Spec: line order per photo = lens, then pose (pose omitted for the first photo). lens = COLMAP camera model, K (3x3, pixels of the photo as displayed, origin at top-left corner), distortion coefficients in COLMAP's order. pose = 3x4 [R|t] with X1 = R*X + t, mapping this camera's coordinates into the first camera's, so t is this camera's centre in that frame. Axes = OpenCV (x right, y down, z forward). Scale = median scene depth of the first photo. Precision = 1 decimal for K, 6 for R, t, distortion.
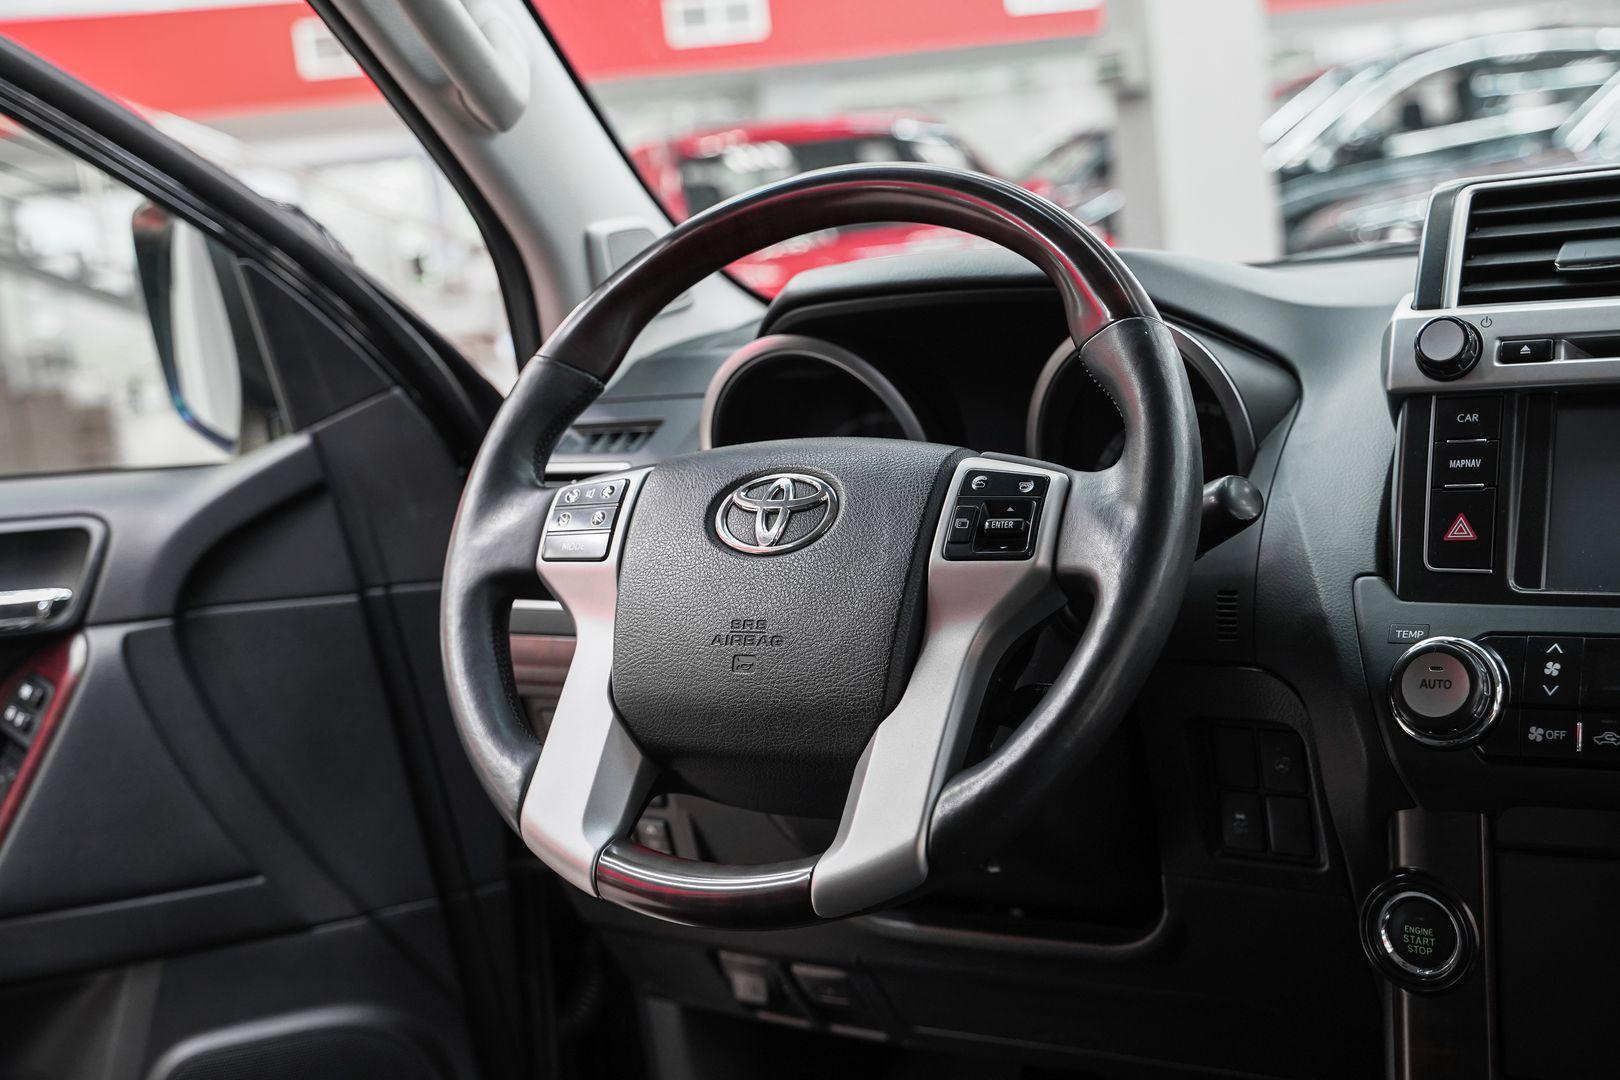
lens RADIAL K [[2086.9, 0, 781.4], [0, 2086.9, 517.3], [0, 0, 1]] dist [0.044226, 0.008789]
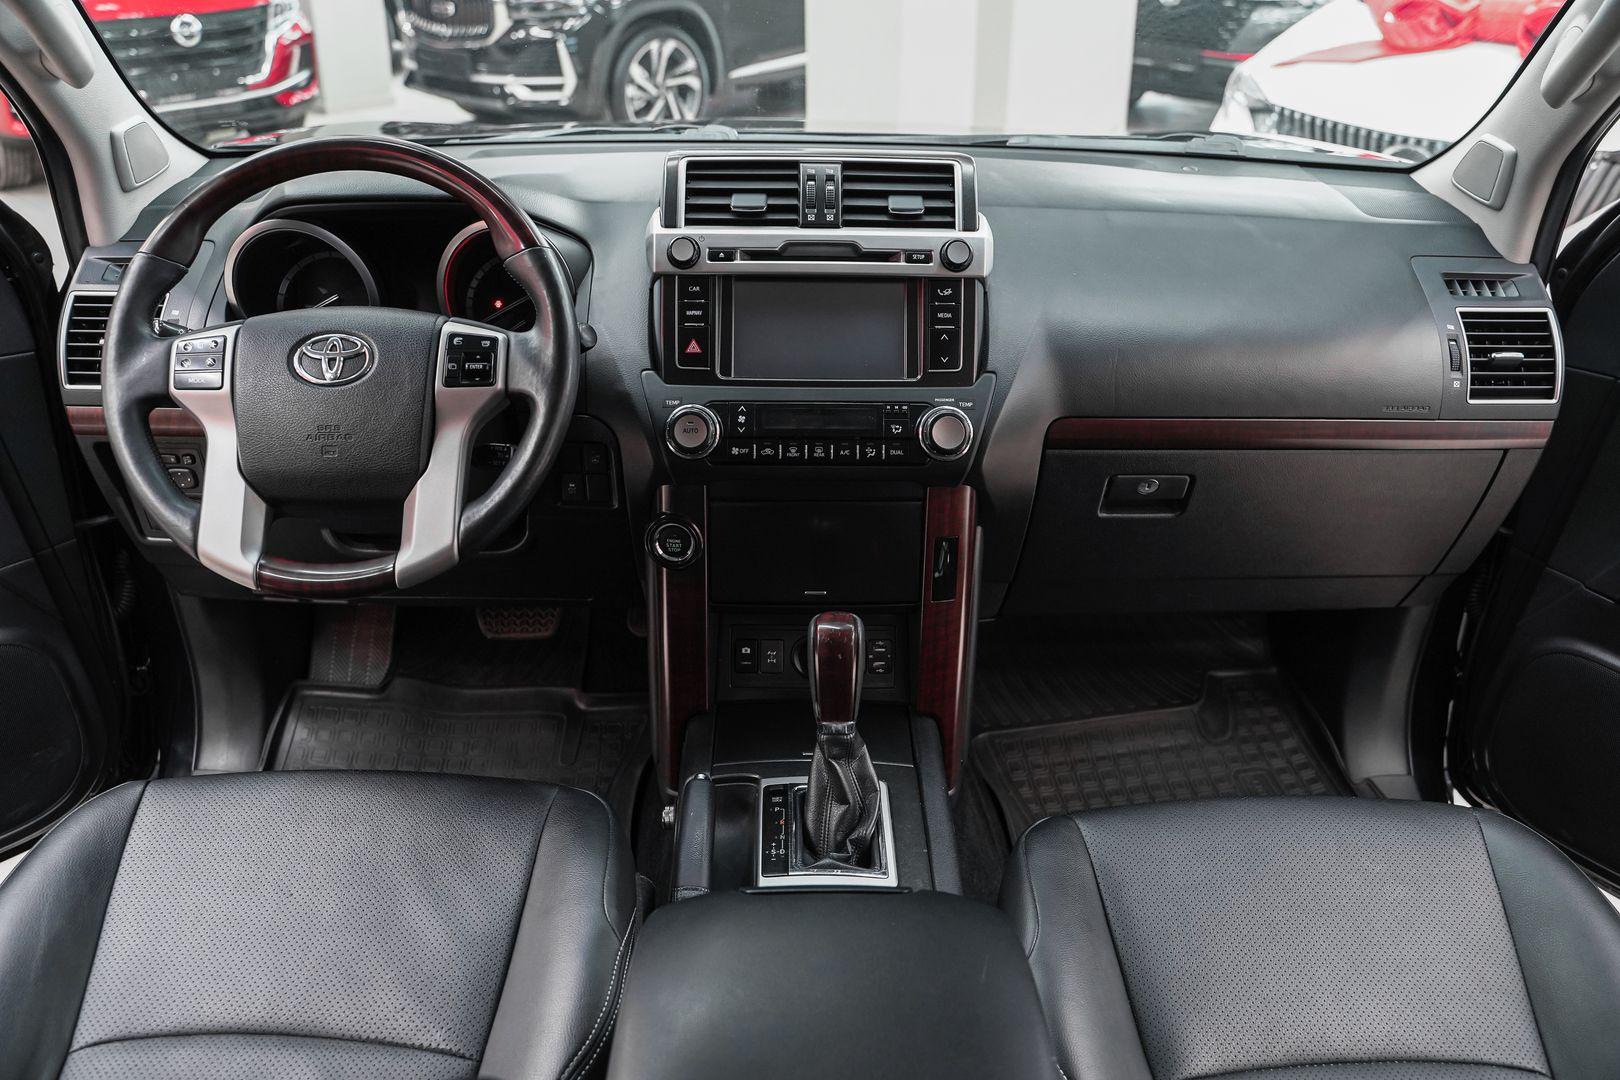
lens RADIAL K [[1323.5, 0, 810.0], [0, 1323.5, 540.0], [0, 0, 1]] dist [-0.098142, 0.053321]
pose [[0.851091, -0.139088, 0.506259, -0.238343], [-0.016686, 0.956617, 0.290870, -0.182582], [-0.524753, -0.256005, 0.811847, -0.121533]]
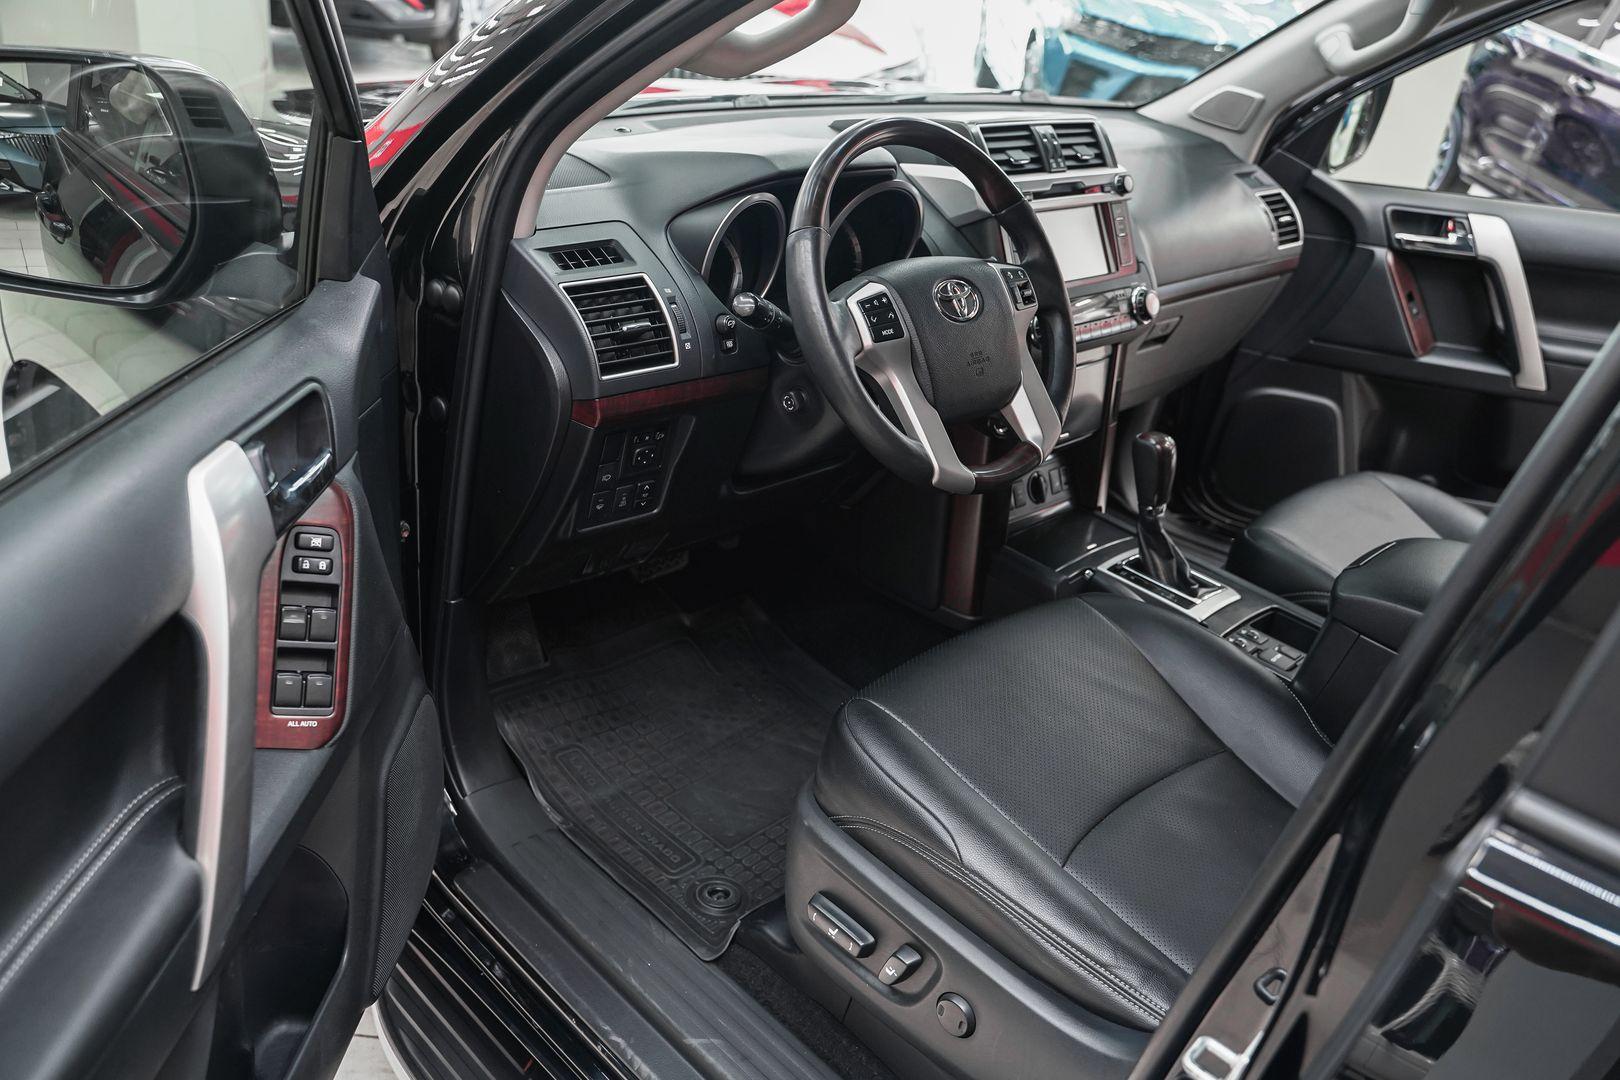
lens RADIAL K [[1323.5, 0, 810.0], [0, 1323.5, 540.0], [0, 0, 1]] dist [-0.098142, 0.053321]
pose [[0.247307, -0.325503, 0.912627, -1.365473], [0.001242, 0.941990, 0.335639, -0.225888], [-0.968936, -0.081873, 0.233365, 0.828666]]
